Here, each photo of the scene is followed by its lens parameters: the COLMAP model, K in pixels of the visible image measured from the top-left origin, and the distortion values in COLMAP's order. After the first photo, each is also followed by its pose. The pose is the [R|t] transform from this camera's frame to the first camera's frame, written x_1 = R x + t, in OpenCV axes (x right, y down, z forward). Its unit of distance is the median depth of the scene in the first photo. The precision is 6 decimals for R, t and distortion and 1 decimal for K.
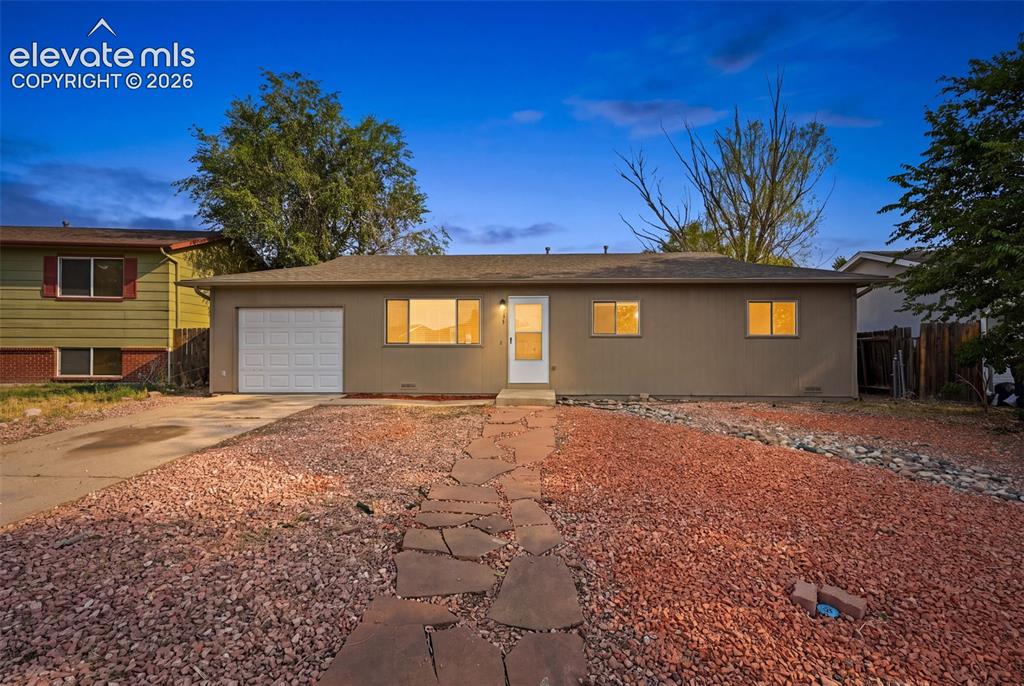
lens RADIAL K [[460.5, 0, 509.8], [0, 460.5, 342.0], [0, 0, 1]] dist [-0.000998, 0.000212]
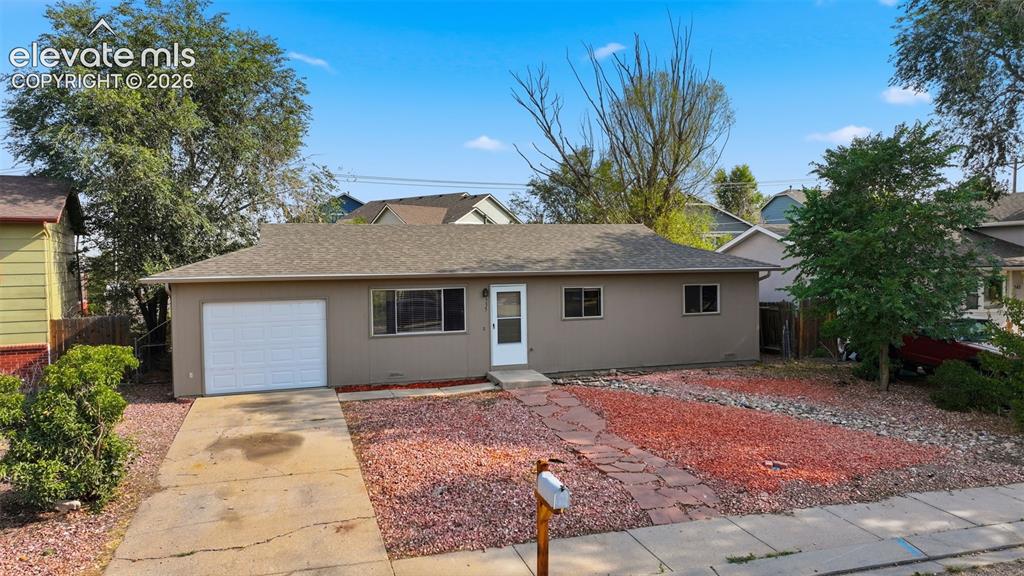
lens RADIAL K [[718.8, 0, 512.0], [0, 718.8, 288.0], [0, 0, 1]] dist [0.001422, 0.007152]
pose [[0.937743, -0.028244, 0.346179, -0.424762], [0.013785, 0.998929, 0.044161, -0.131825], [-0.347056, -0.036640, 0.937129, -0.460320]]
